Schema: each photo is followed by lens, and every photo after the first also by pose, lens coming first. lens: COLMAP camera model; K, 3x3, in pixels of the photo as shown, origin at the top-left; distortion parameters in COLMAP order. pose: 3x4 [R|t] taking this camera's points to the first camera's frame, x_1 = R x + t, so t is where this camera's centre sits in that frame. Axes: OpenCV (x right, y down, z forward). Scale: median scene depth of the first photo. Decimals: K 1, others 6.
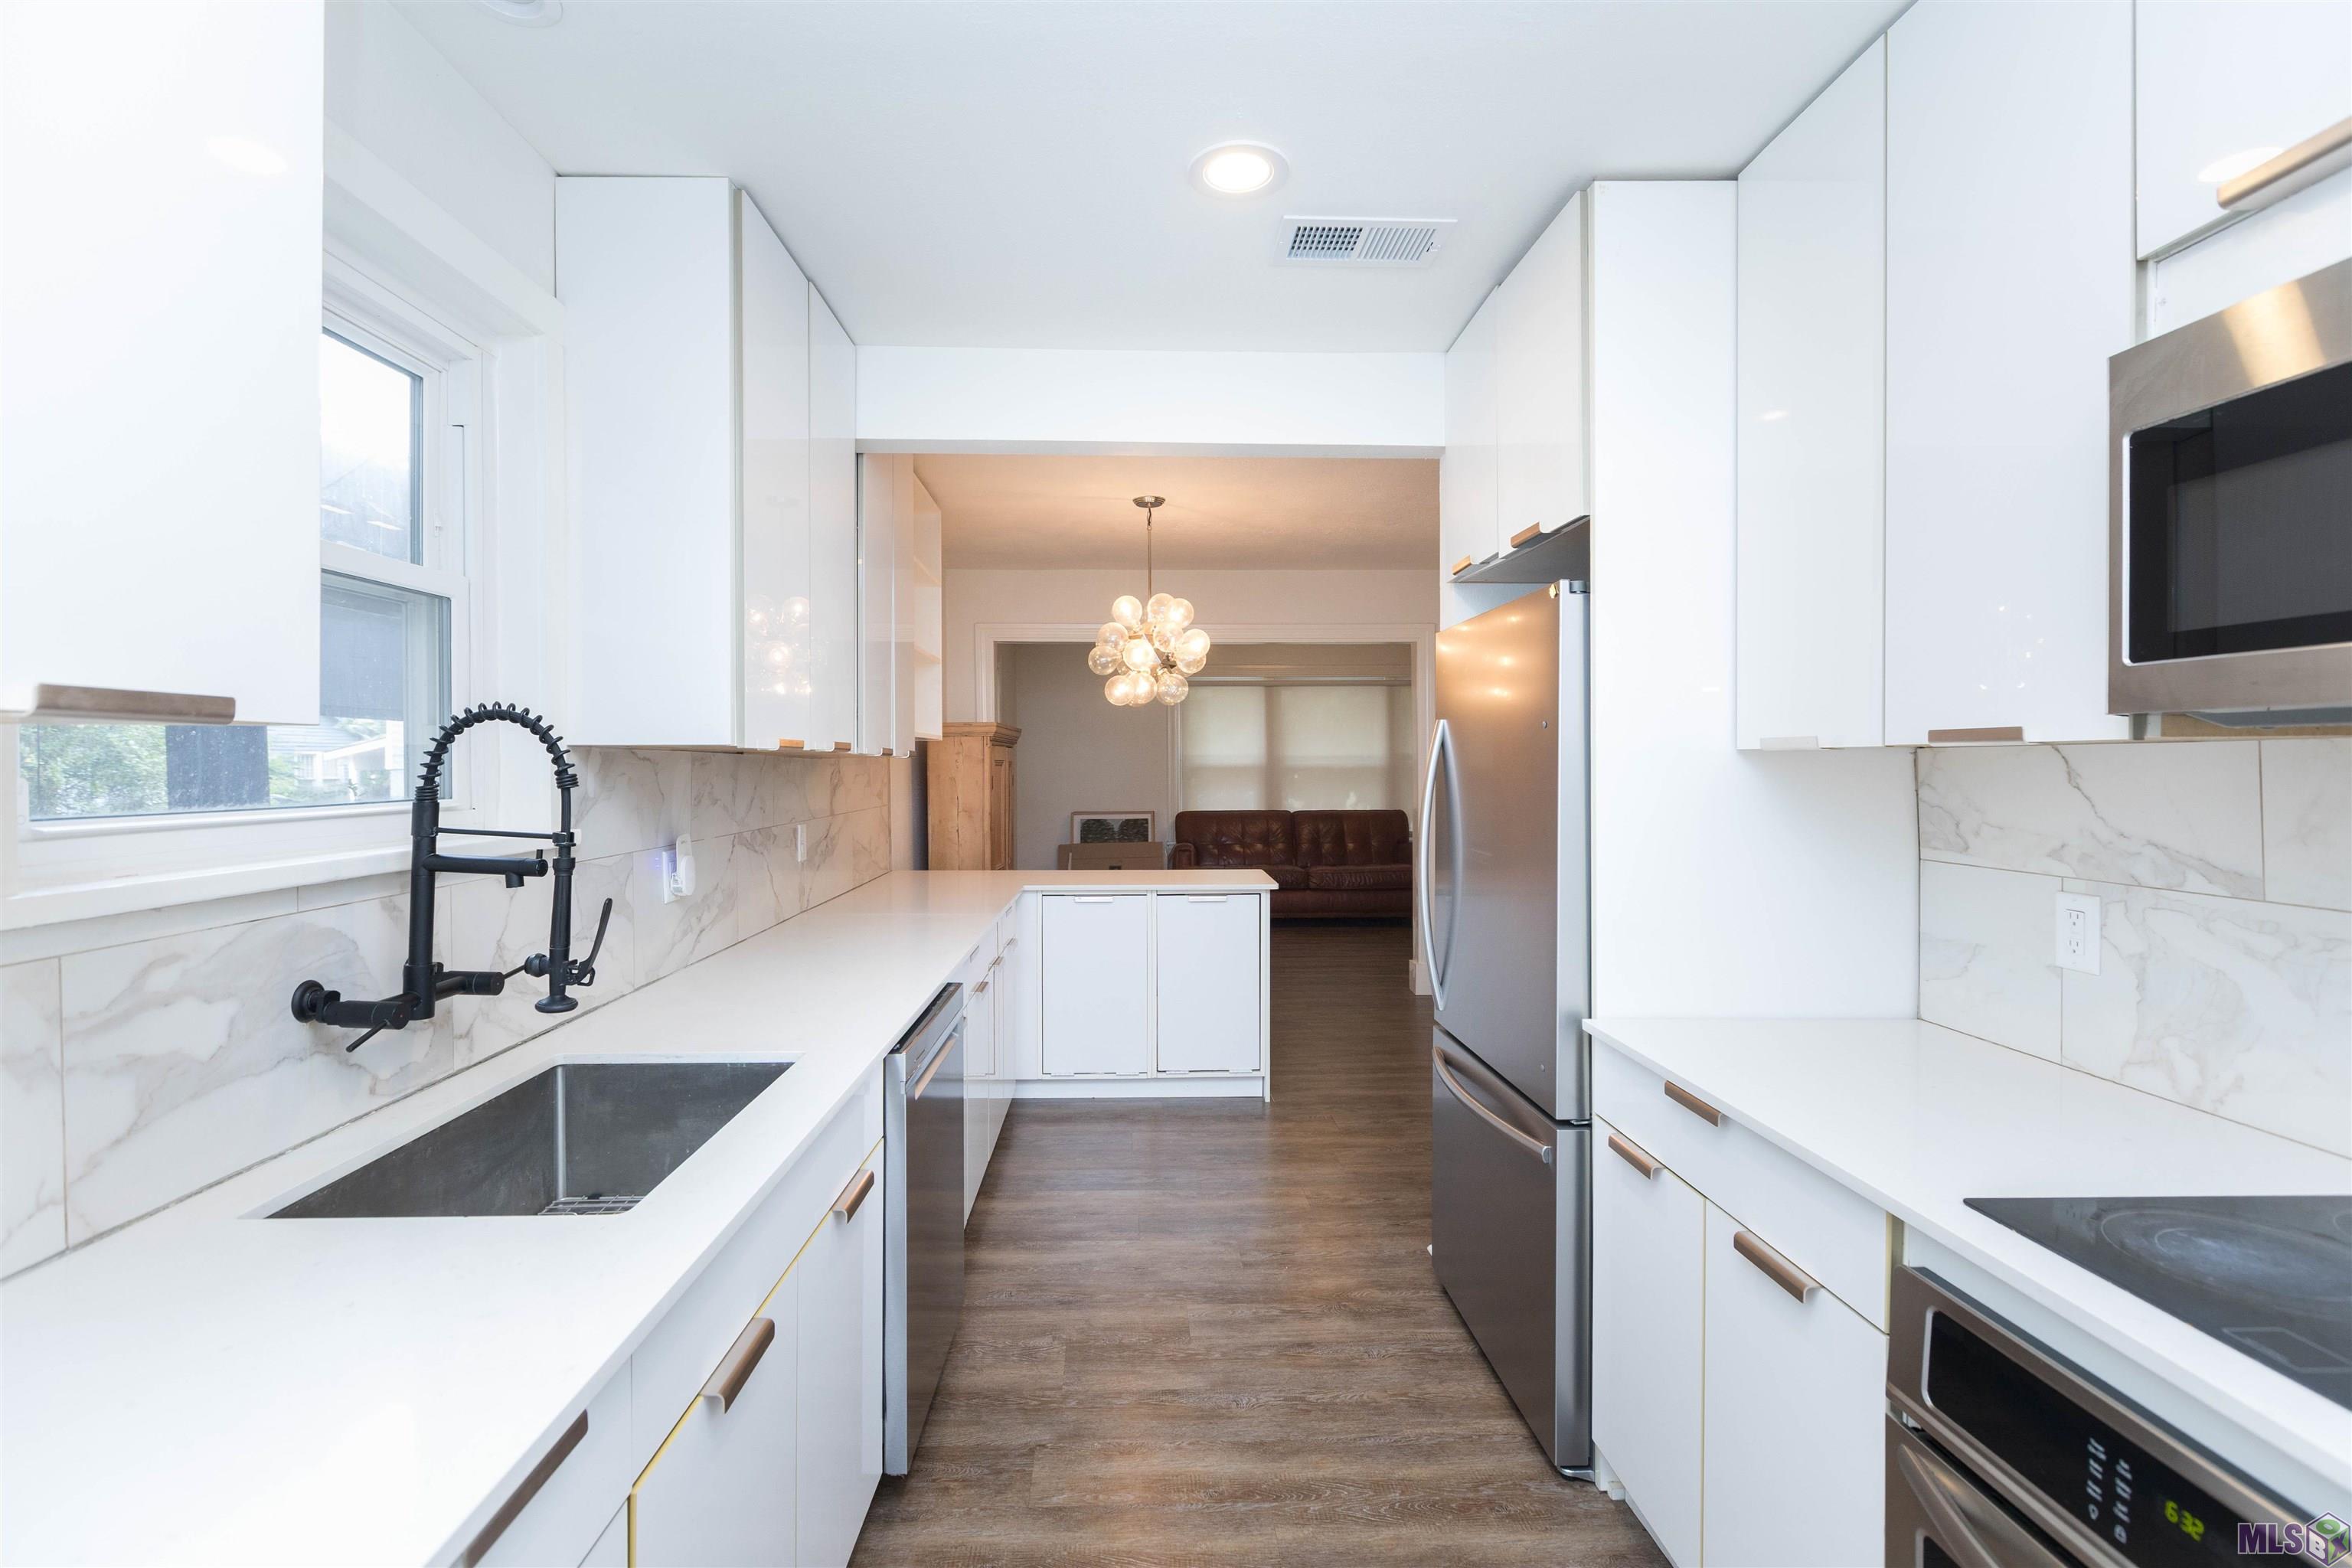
lens RADIAL K [[1125.3, 0, 1186.7], [0, 1125.3, 778.0], [0, 0, 1]] dist [0.000091, -0.000081]
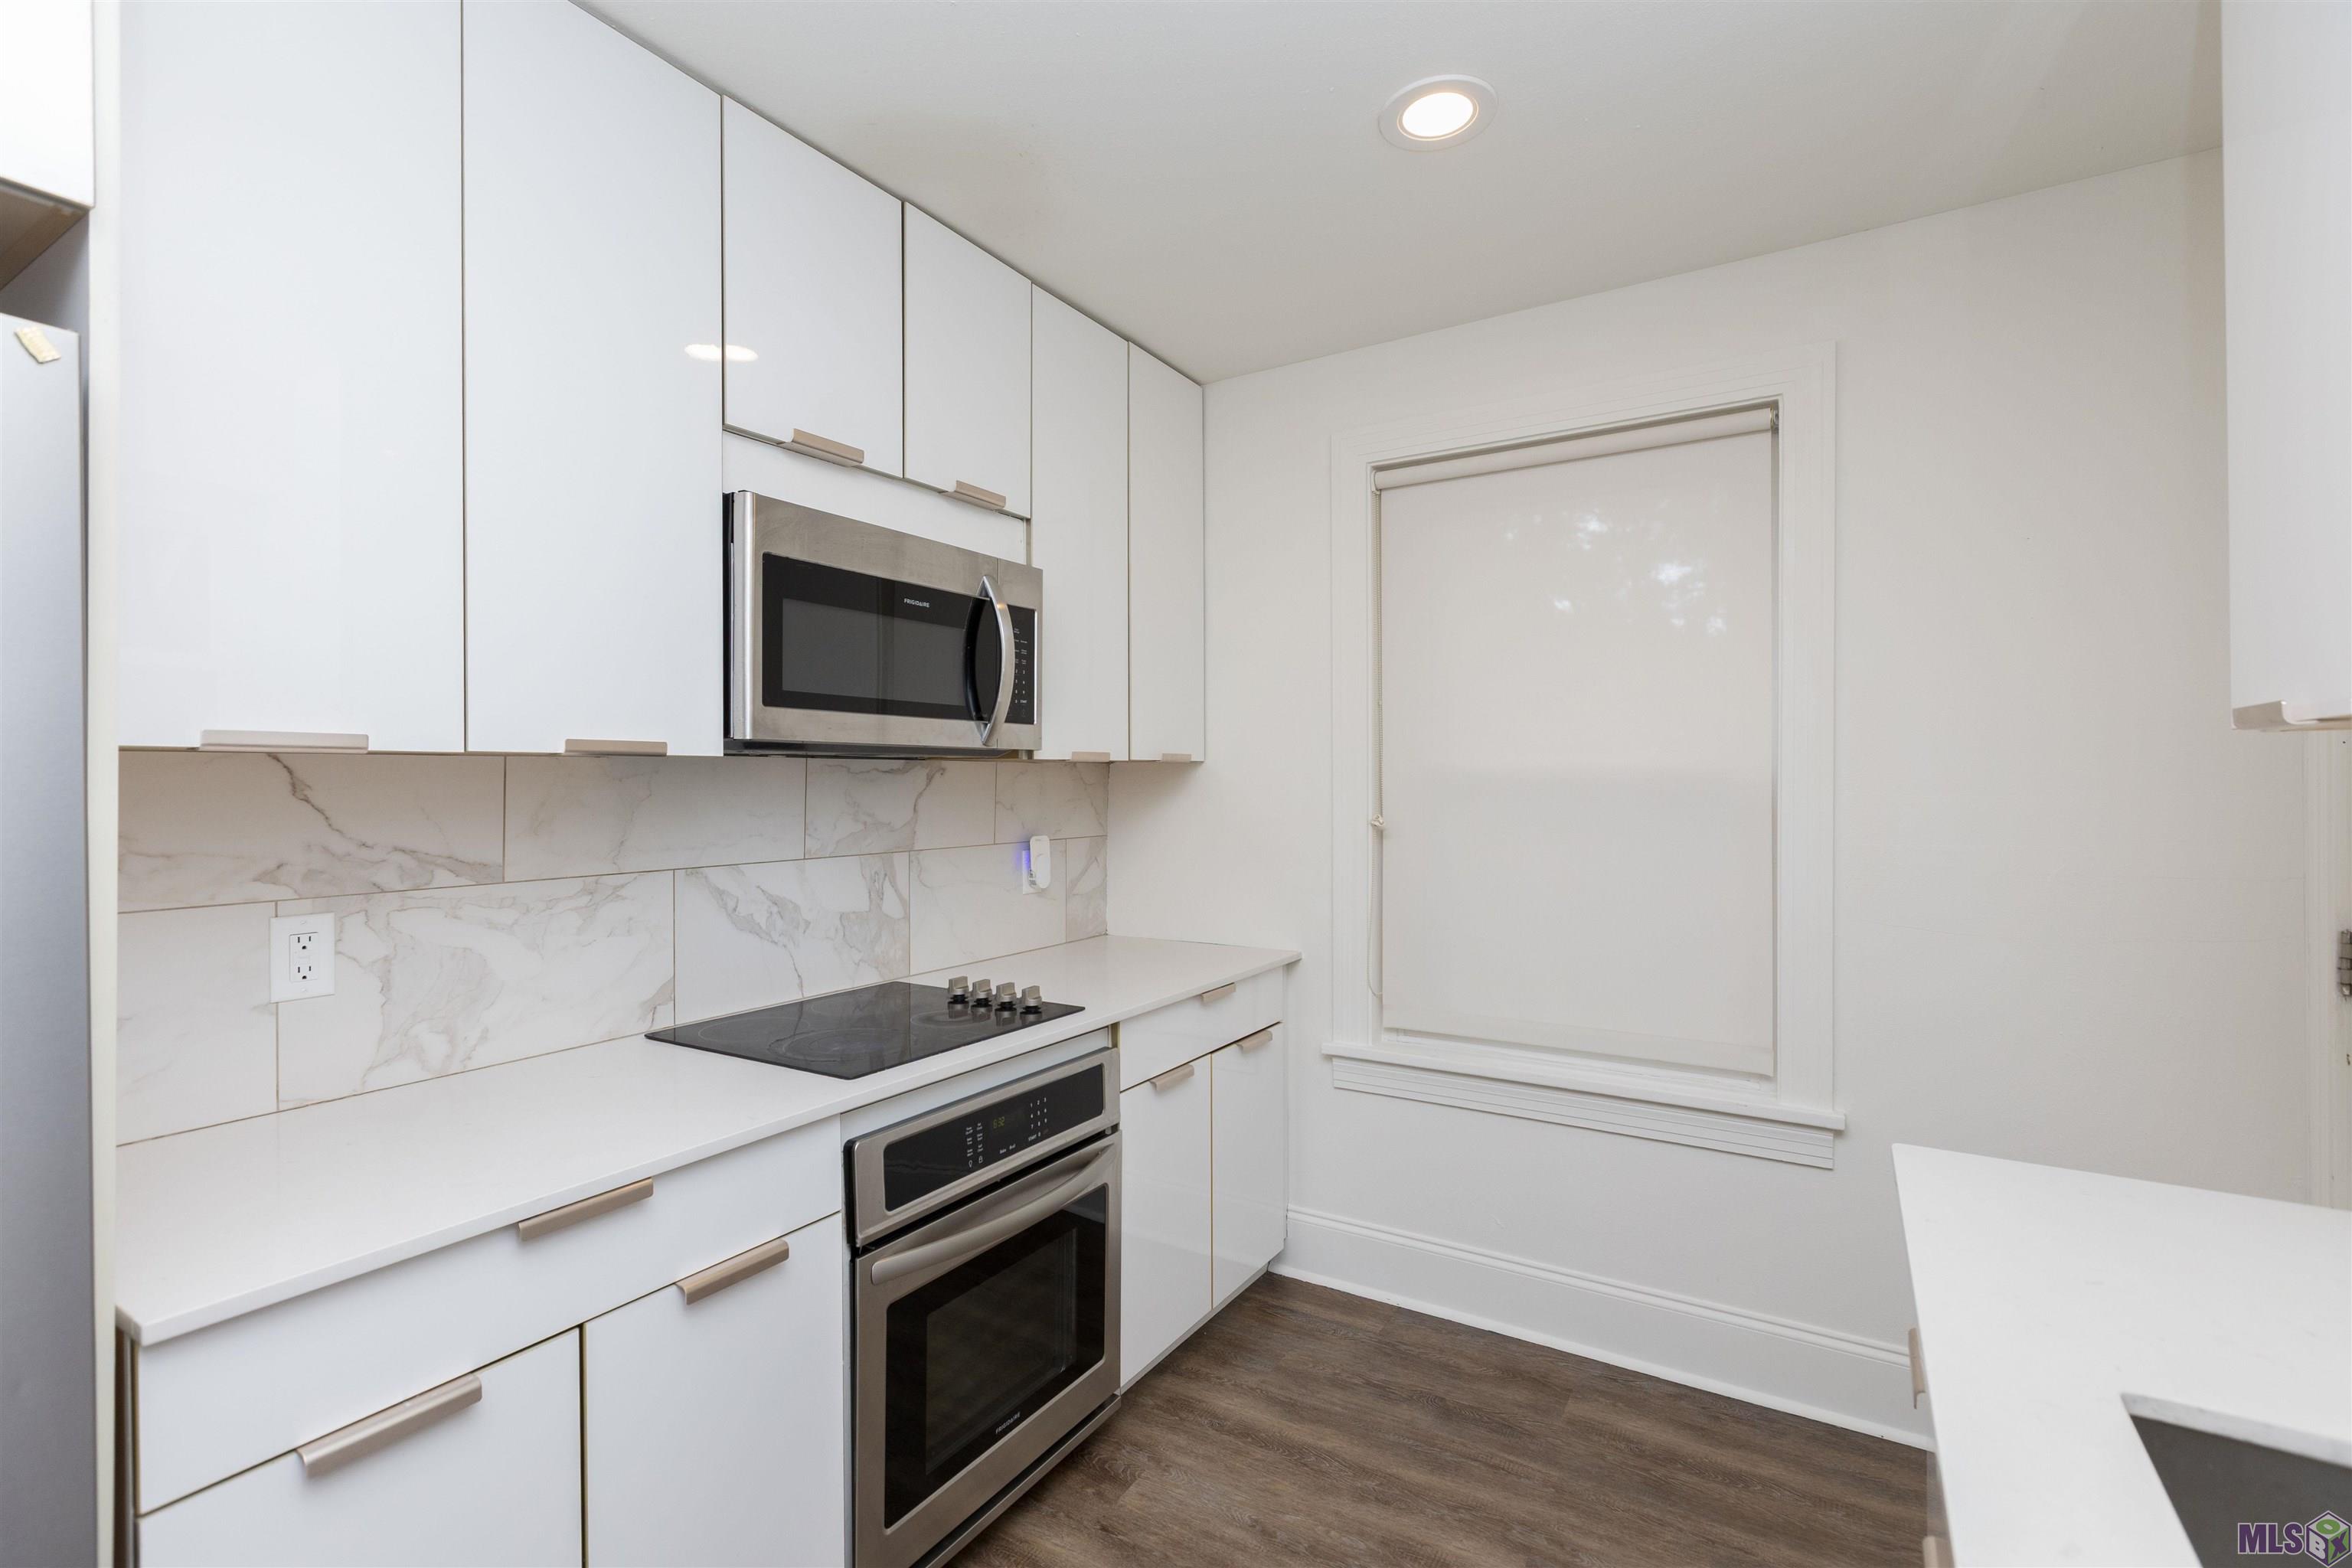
lens RADIAL K [[1108.2, 0, 1100.3], [0, 1108.2, 780.9], [0, 0, 1]] dist [-0.001129, 0.000227]
pose [[-0.810902, 0.003904, 0.585169, -0.301402], [0.011484, 0.999891, 0.009244, -0.008863], [-0.585069, 0.014216, -0.810859, 1.501539]]
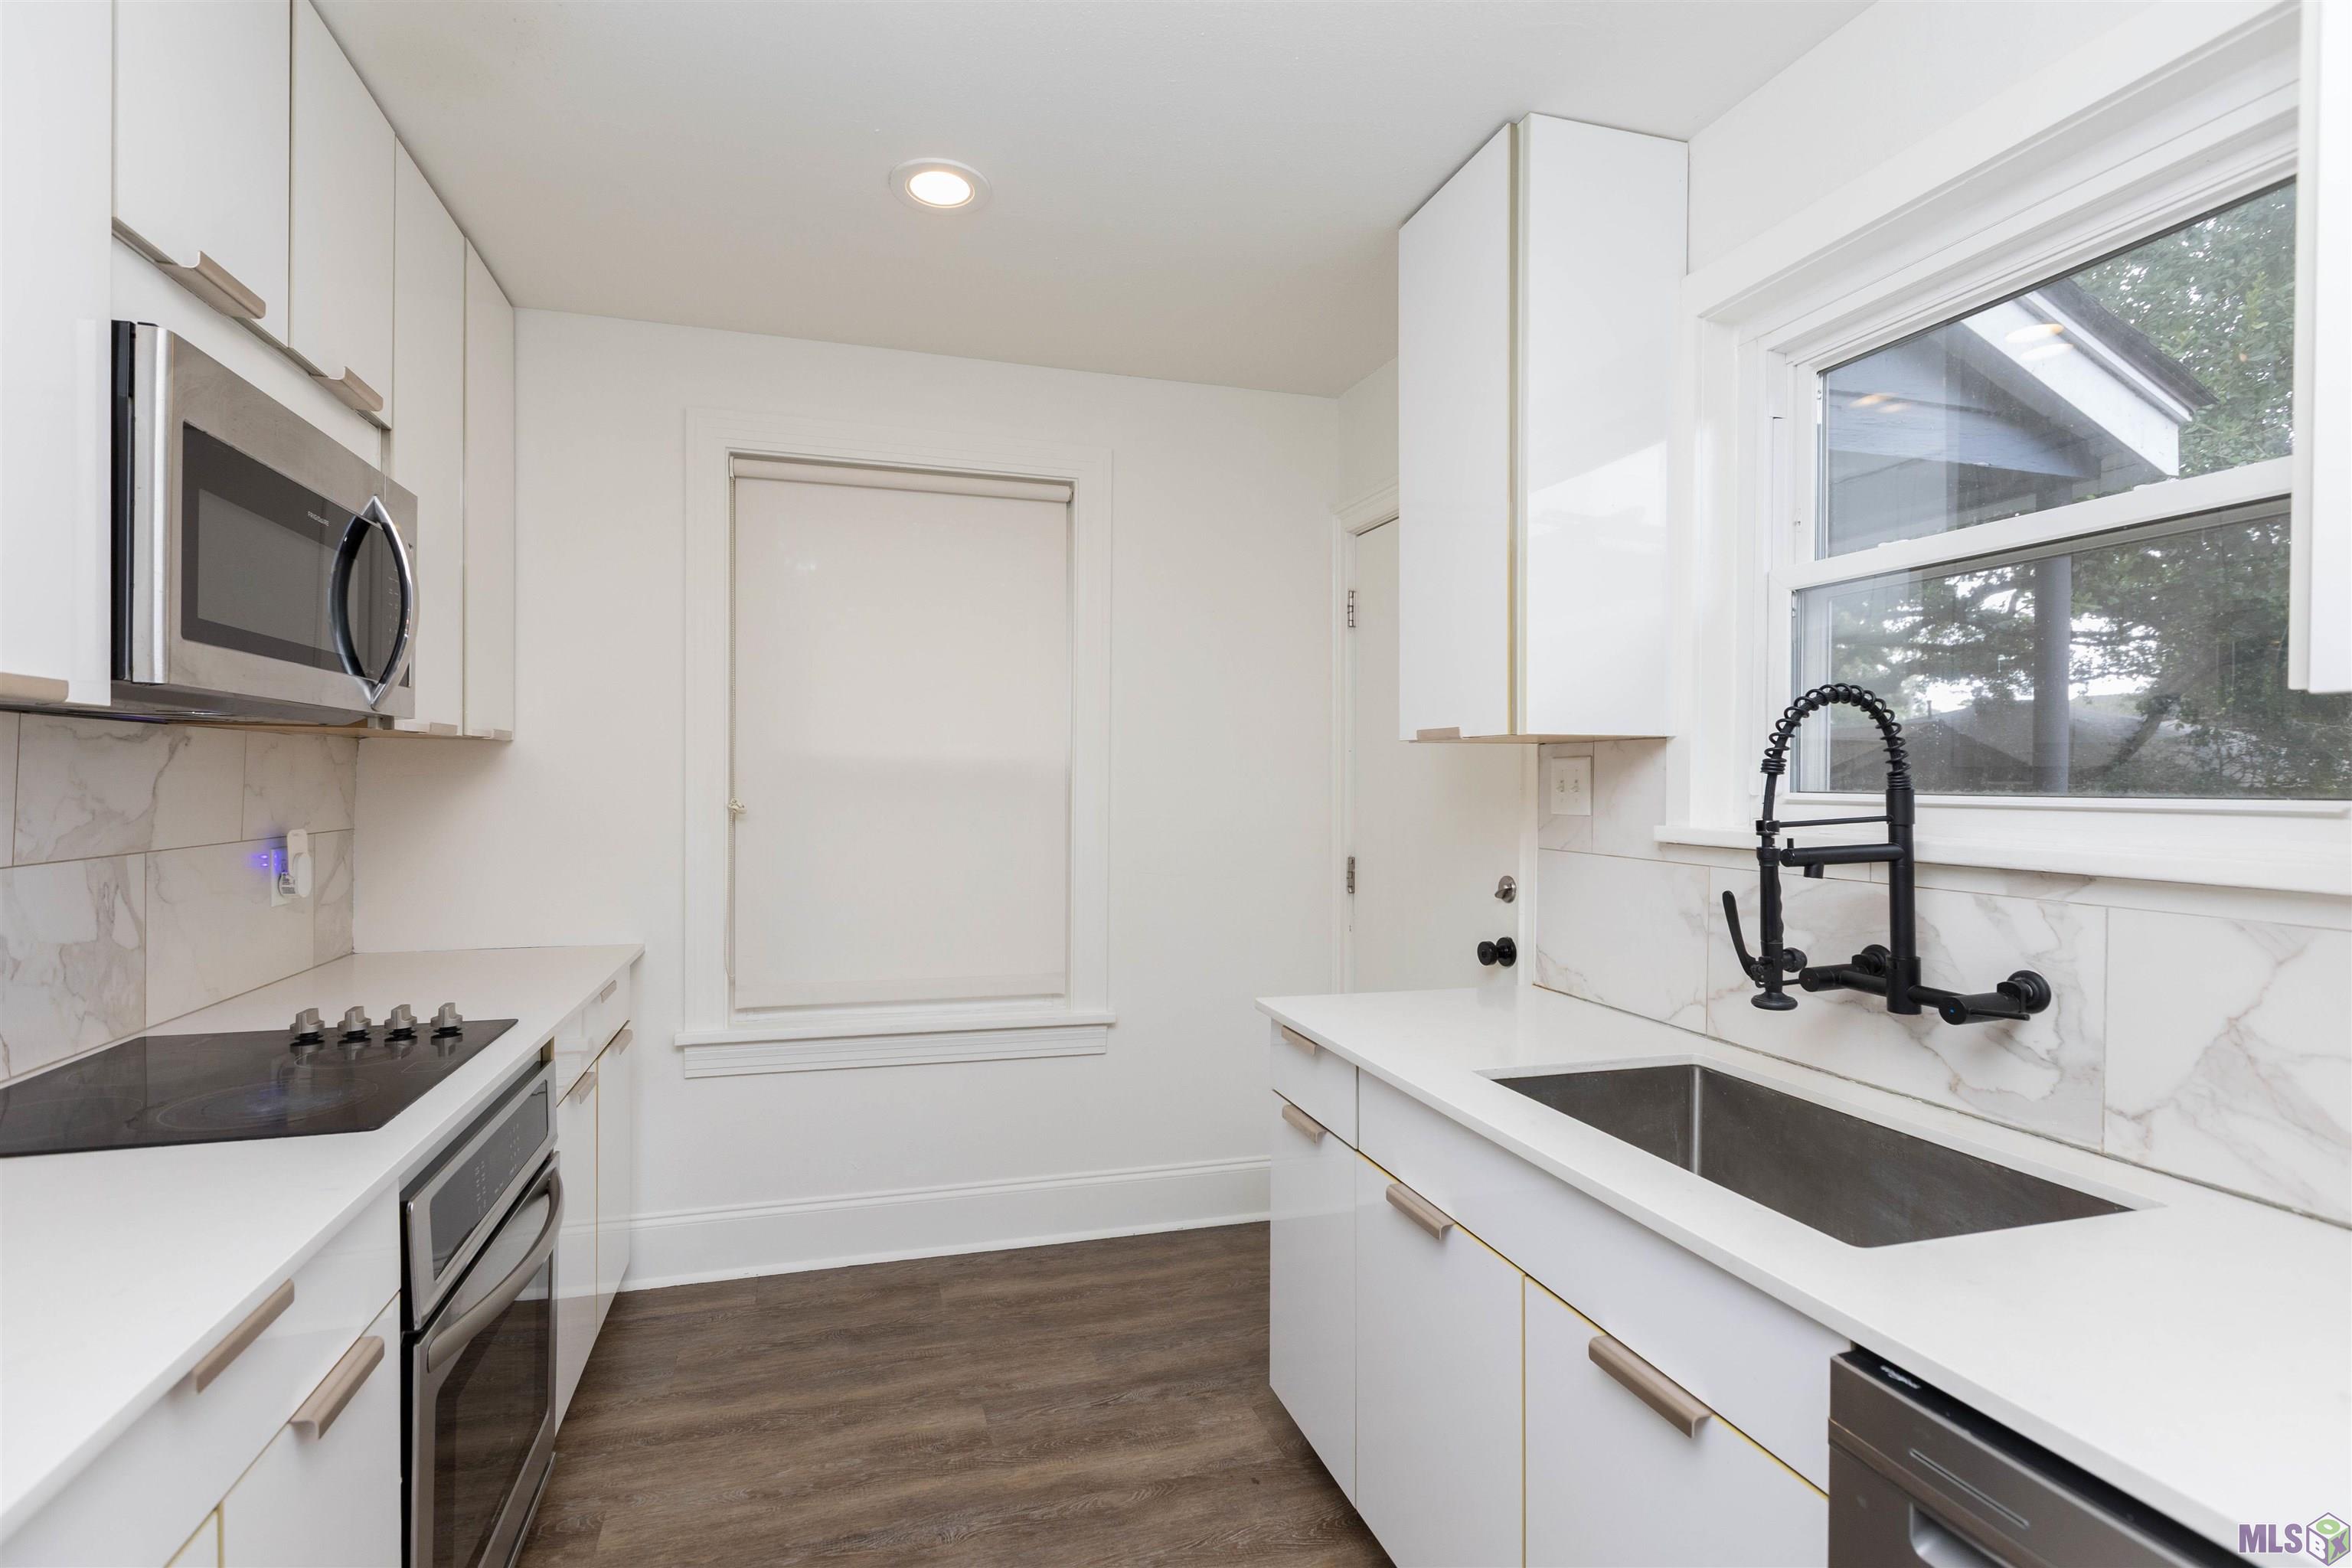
lens RADIAL K [[1125.3, 0, 1186.7], [0, 1125.3, 778.0], [0, 0, 1]] dist [0.000091, -0.000081]
pose [[-0.966478, -0.006131, -0.256678, 0.162234], [-0.009456, 0.999887, 0.011719, 0.006191], [0.256577, 0.013753, -0.966426, 1.761676]]
